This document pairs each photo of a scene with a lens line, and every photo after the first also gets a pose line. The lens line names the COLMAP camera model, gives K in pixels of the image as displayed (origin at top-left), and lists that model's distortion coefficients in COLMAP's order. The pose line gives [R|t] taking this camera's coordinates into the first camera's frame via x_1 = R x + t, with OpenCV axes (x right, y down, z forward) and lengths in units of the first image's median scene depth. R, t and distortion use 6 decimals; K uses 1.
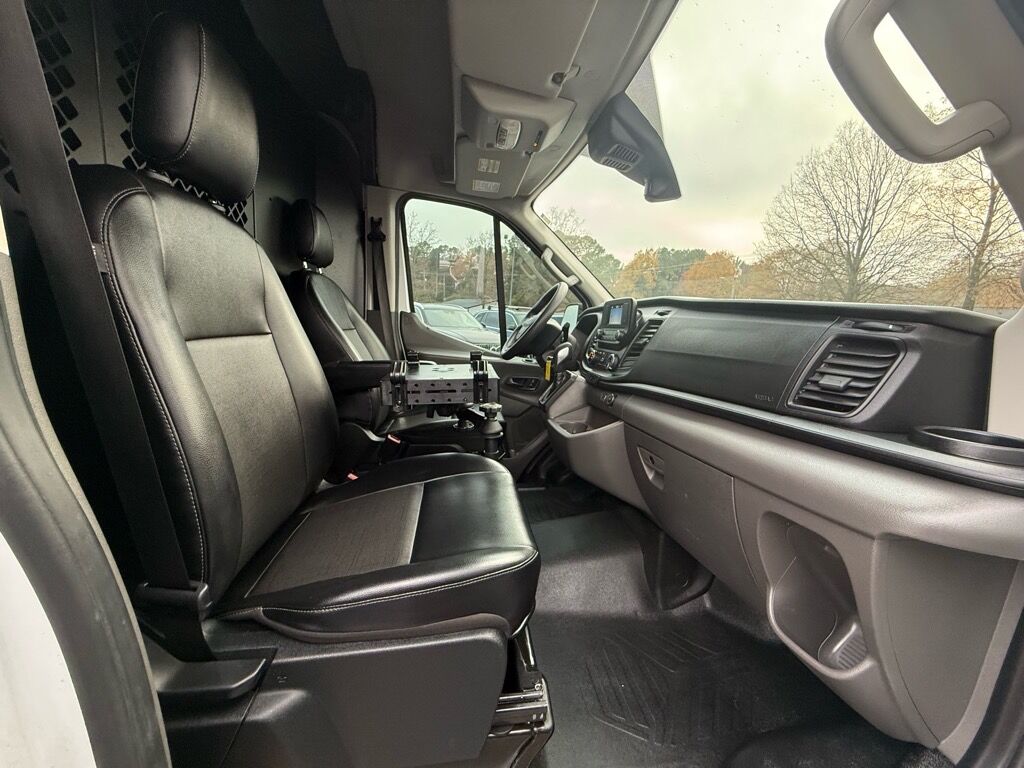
lens RADIAL K [[404.9, 0, 506.9], [0, 404.9, 384.1], [0, 0, 1]] dist [-0.000031, -0.000121]
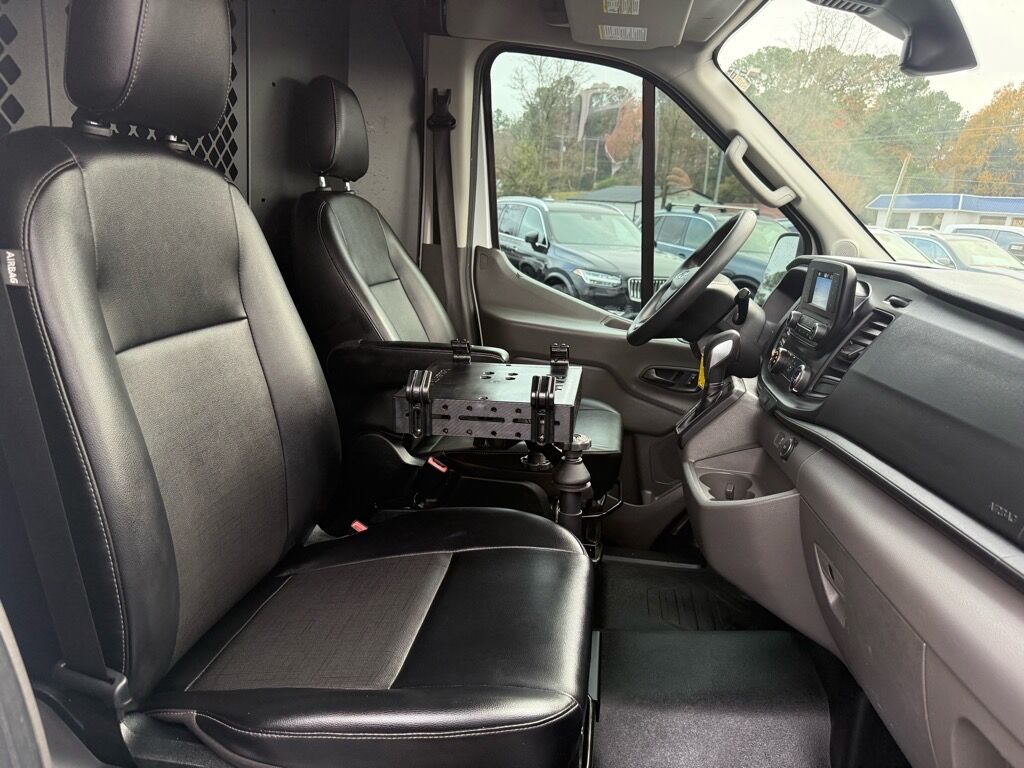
lens RADIAL K [[722.5, 0, 512.0], [0, 722.5, 384.0], [0, 0, 1]] dist [0.066694, -0.075990]
pose [[0.965101, 0.077720, -0.250078, 0.123592], [-0.060885, 0.995370, 0.074377, -0.093469], [0.254701, -0.056555, 0.965365, -0.066481]]
